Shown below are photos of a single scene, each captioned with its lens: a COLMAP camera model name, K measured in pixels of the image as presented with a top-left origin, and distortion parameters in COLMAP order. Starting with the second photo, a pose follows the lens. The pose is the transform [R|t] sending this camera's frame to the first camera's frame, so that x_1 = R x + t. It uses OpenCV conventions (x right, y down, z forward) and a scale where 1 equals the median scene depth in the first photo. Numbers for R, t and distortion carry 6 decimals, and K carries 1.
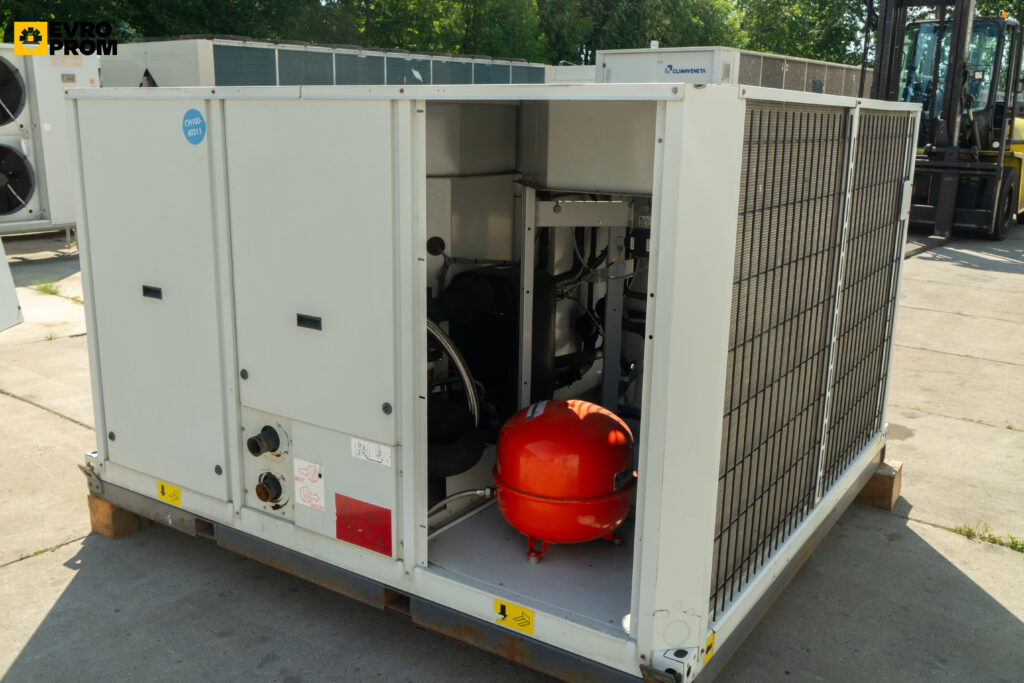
lens RADIAL K [[932.7, 0, 496.3], [0, 932.7, 336.5], [0, 0, 1]] dist [-0.001342, -0.005498]
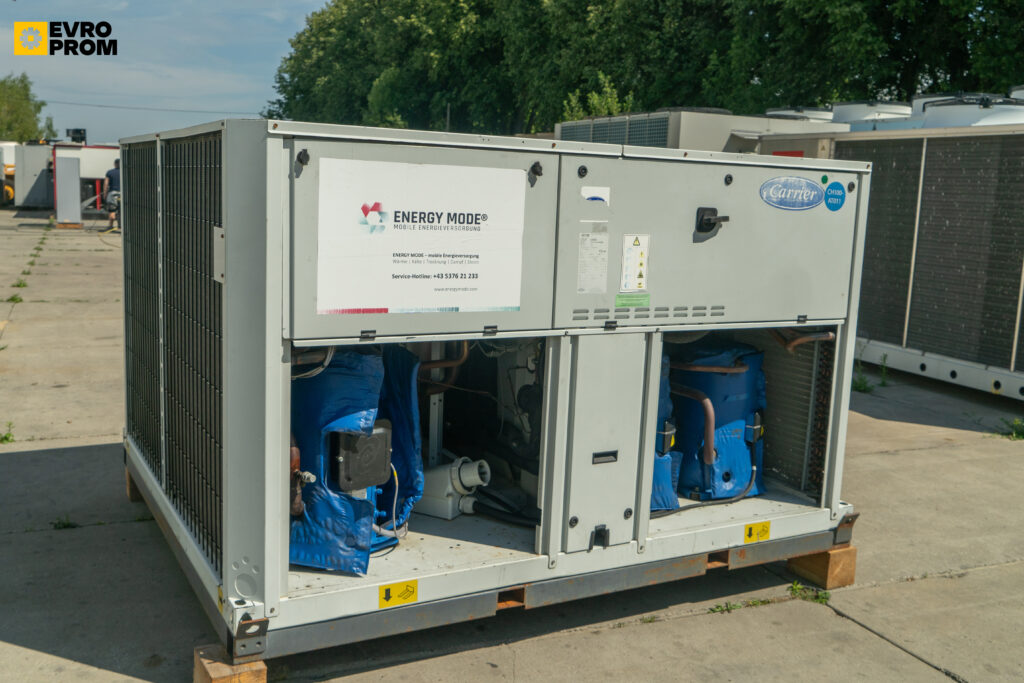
lens RADIAL K [[975.6, 0, 515.7], [0, 975.6, 343.9], [0, 0, 1]] dist [0.007279, 0.000413]
pose [[-0.455321, 0.104103, -0.884220, 1.033708], [-0.252562, 0.937241, 0.240400, -0.329481], [0.853754, 0.332779, -0.400453, 1.564222]]
